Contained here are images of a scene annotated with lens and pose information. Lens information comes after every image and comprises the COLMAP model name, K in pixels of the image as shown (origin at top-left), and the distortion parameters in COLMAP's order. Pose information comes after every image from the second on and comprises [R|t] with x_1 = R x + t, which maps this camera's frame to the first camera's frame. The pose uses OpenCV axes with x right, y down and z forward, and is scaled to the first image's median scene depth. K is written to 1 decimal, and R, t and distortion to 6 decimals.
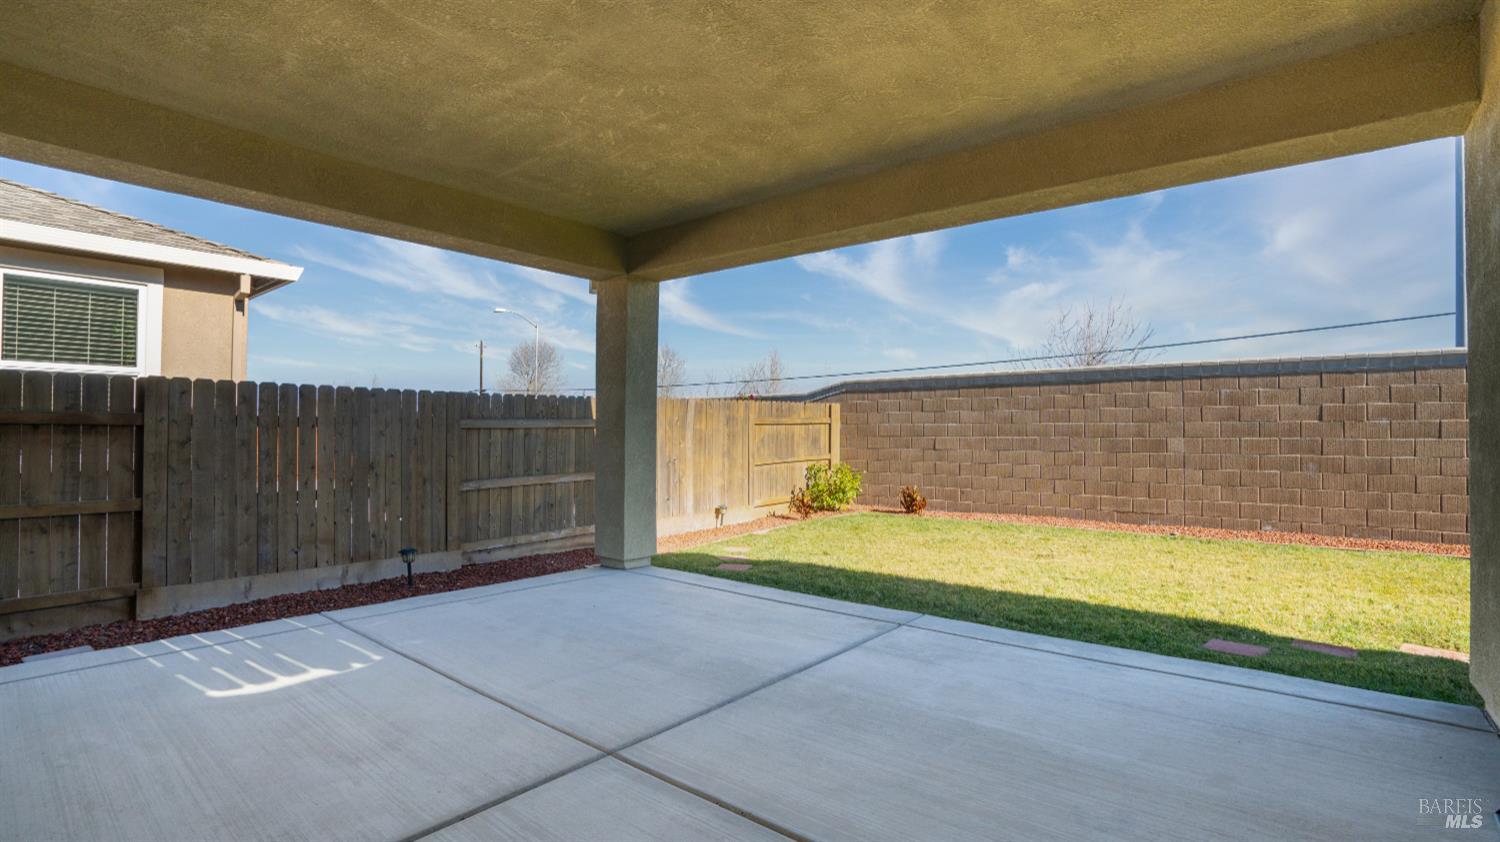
lens RADIAL K [[695.8, 0, 751.9], [0, 695.8, 422.8], [0, 0, 1]] dist [-0.053203, 0.019216]
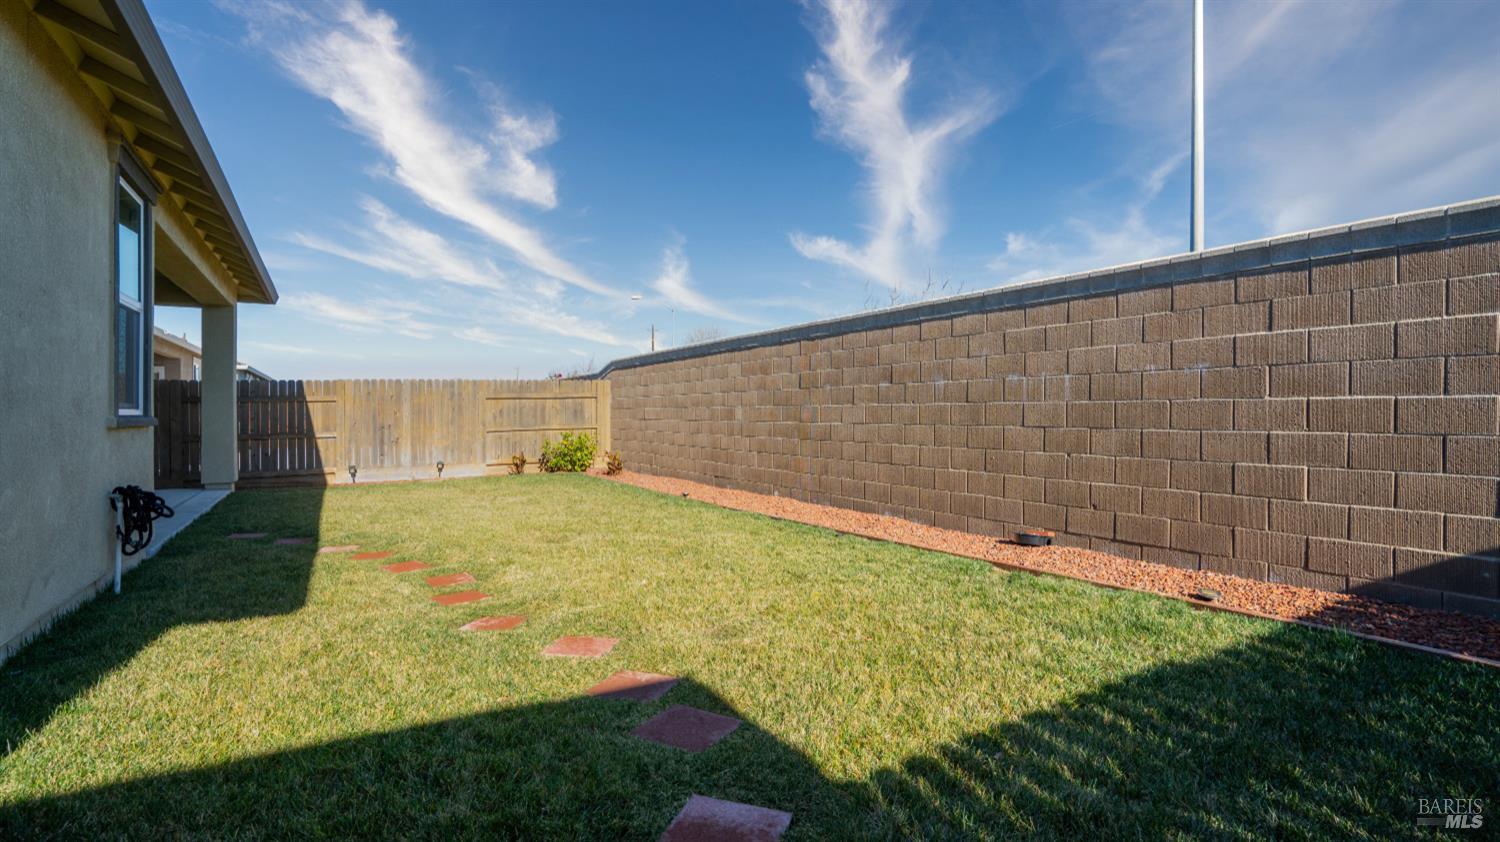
lens RADIAL K [[727.9, 0, 750.0], [0, 727.9, 421.0], [0, 0, 1]] dist [-0.040516, 0.000522]
pose [[0.934012, -0.000538, -0.357241, 1.055052], [0.011077, 0.999562, 0.027457, 0.013836], [0.357070, -0.029603, 0.933608, -0.045441]]
